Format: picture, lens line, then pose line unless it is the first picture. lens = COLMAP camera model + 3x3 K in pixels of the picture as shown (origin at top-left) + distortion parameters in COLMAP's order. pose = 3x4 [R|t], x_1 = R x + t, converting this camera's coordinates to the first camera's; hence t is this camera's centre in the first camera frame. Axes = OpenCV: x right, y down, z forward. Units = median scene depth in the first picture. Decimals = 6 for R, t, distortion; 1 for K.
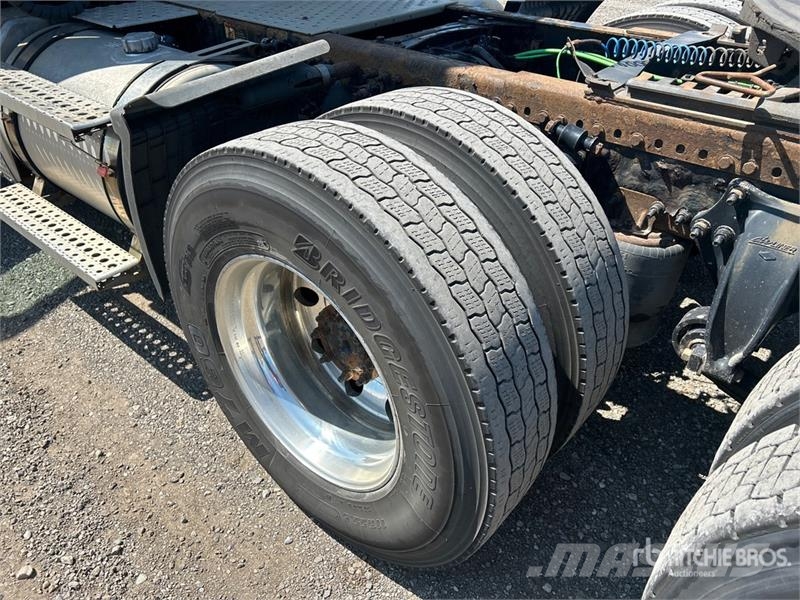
lens RADIAL K [[603.0, 0, 409.0], [0, 603.0, 302.6], [0, 0, 1]] dist [0.035435, -0.047040]
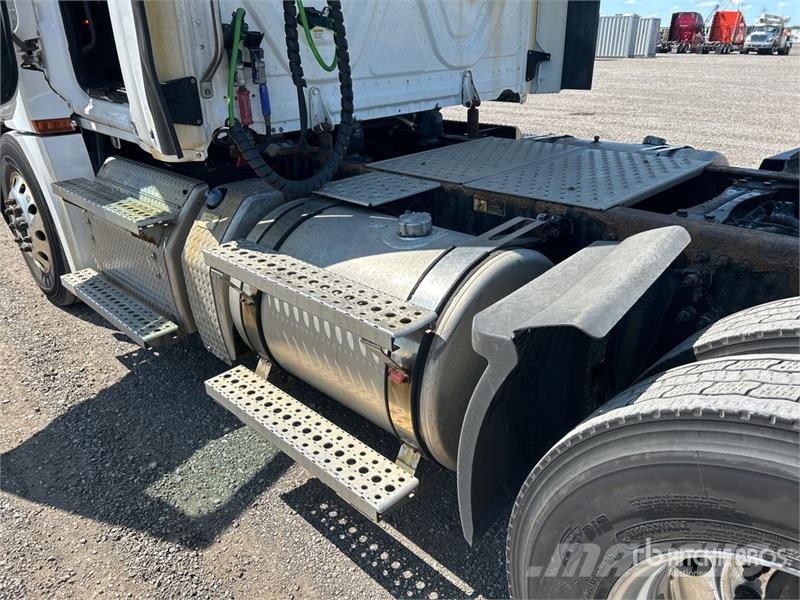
lens RADIAL K [[603.0, 0, 382.0], [0, 603.0, 291.8], [0, 0, 1]] dist [0.035435, -0.047040]
pose [[0.992830, -0.001640, -0.119528, -0.350261], [-0.023252, 0.978157, -0.206563, -0.131594], [0.117256, 0.207861, 0.971105, 0.132798]]
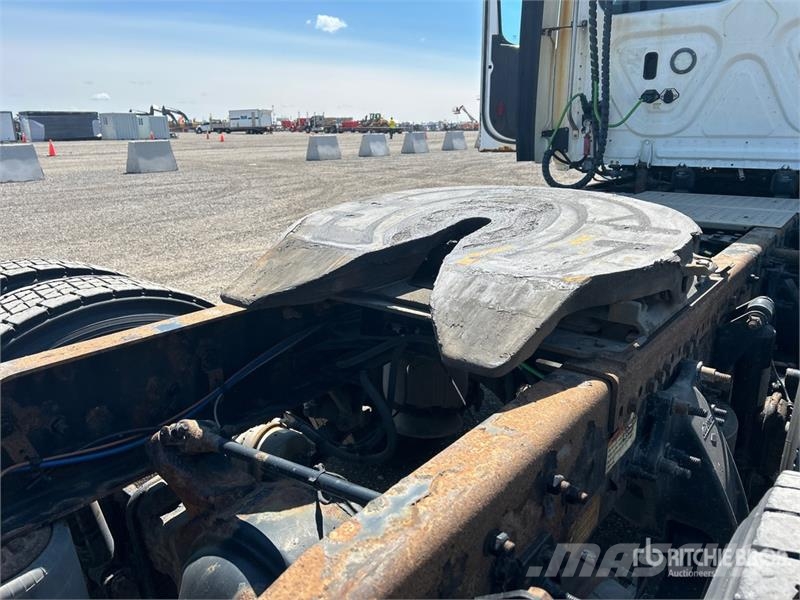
lens RADIAL K [[603.0, 0, 404.2], [0, 603.0, 303.6], [0, 0, 1]] dist [0.035435, -0.047040]
pose [[0.033508, 0.264648, -0.963763, 1.182331], [-0.567082, 0.799083, 0.199711, -0.302931], [0.822980, 0.539840, 0.176853, 0.494978]]
